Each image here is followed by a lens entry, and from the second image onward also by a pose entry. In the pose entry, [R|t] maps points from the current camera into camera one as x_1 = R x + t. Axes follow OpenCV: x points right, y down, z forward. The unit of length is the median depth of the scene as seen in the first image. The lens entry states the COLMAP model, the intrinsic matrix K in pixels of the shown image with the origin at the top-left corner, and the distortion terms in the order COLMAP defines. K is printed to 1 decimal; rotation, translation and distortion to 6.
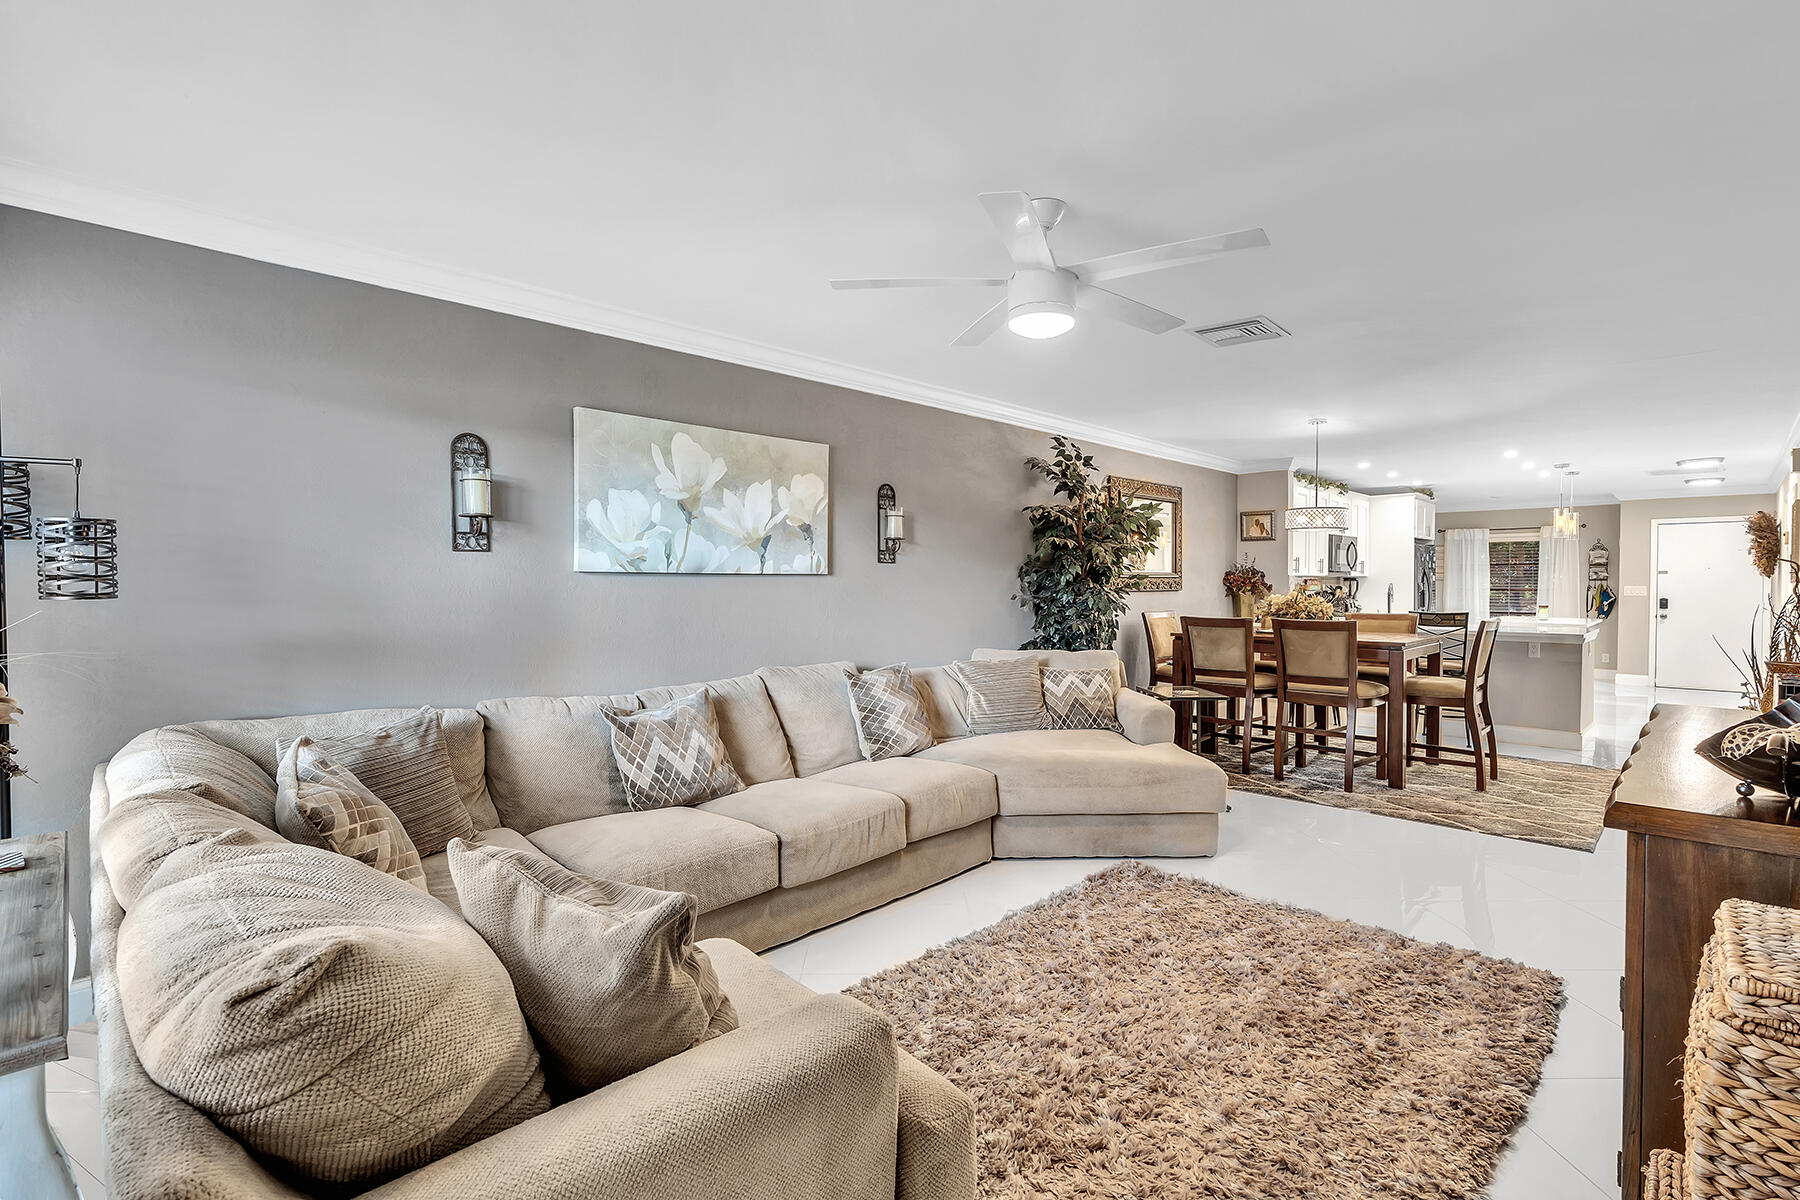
lens RADIAL K [[864.9, 0, 900.0], [0, 864.9, 600.0], [0, 0, 1]] dist [0.000161, -0.000029]
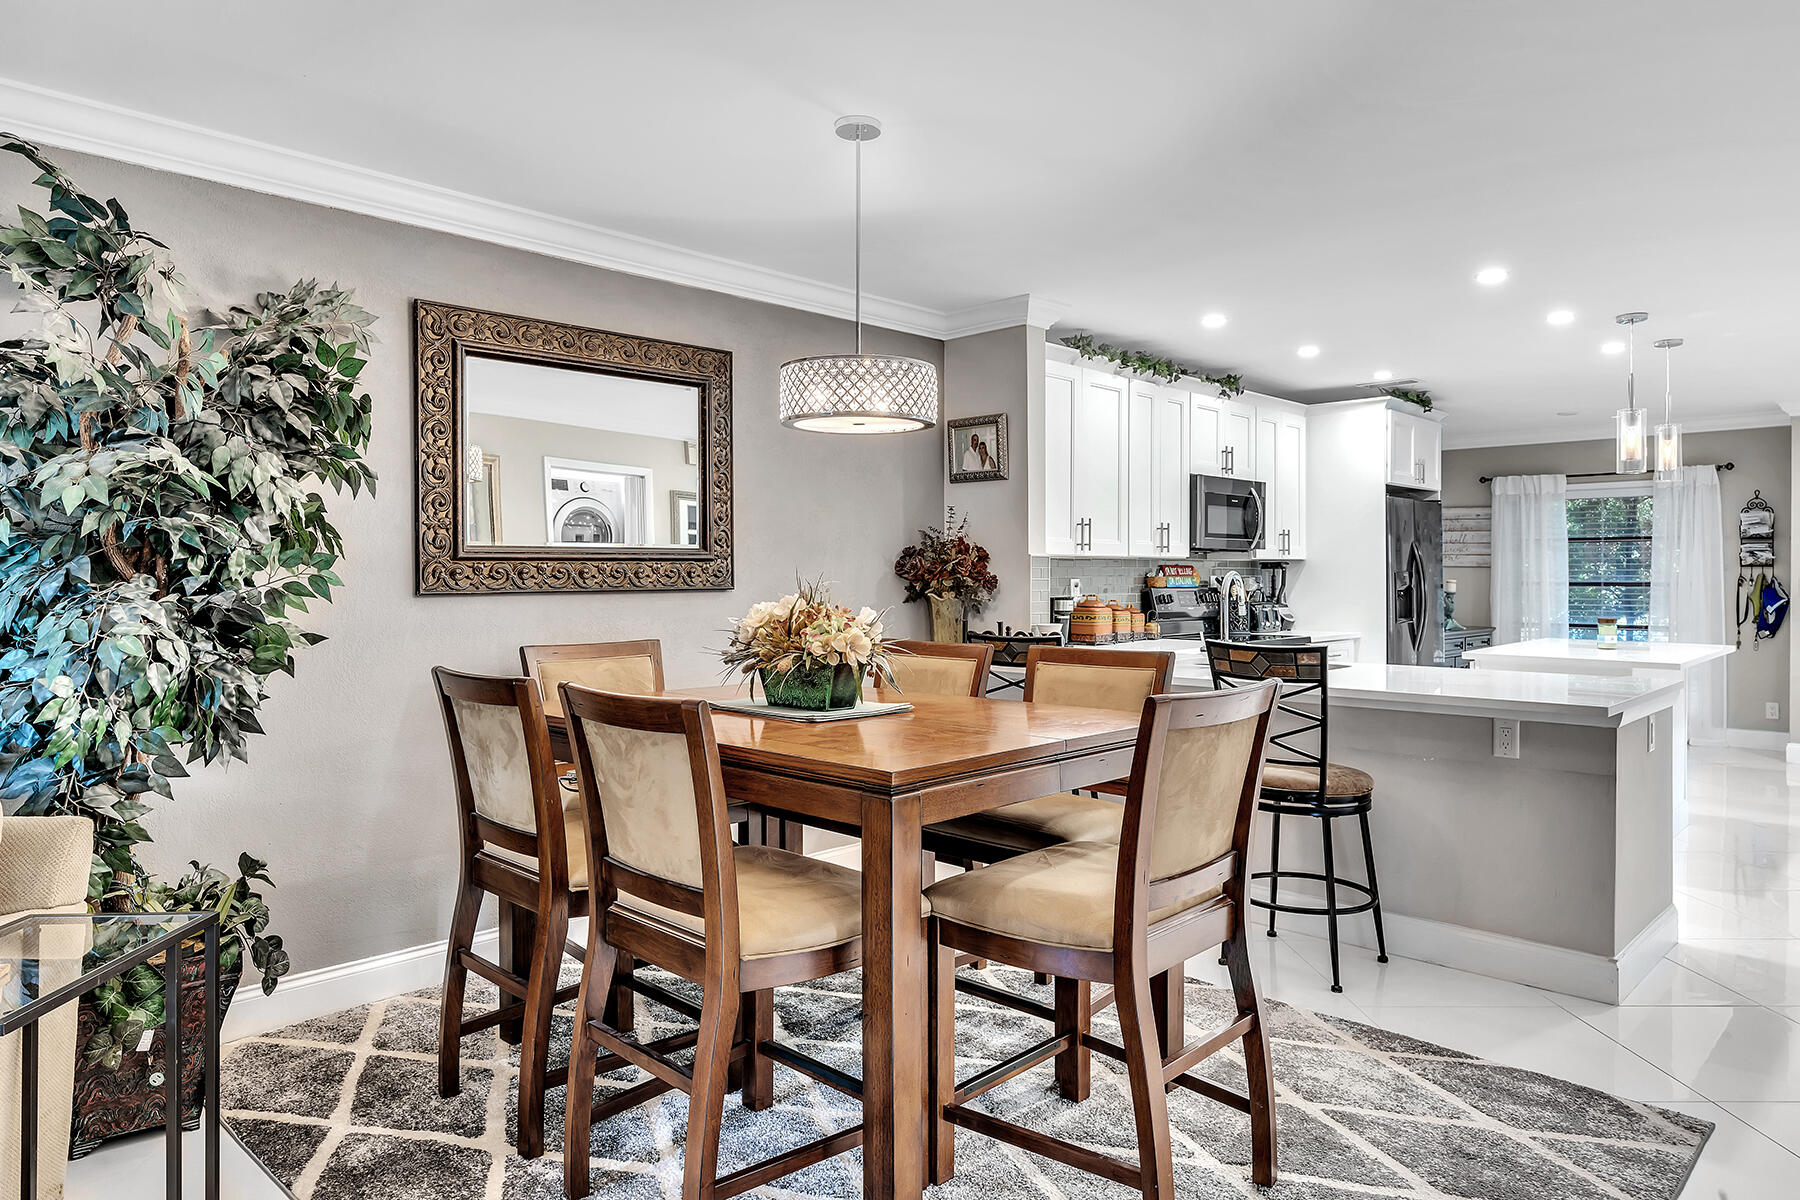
lens RADIAL K [[1175.2, 0, 900.5], [0, 1175.2, 572.8], [0, 0, 1]] dist [0.002416, 0.001159]
pose [[0.999915, -0.003794, 0.012455, 0.300276], [0.004086, 0.999715, -0.023503, -0.004397], [-0.012362, 0.023551, 0.999646, 0.310721]]
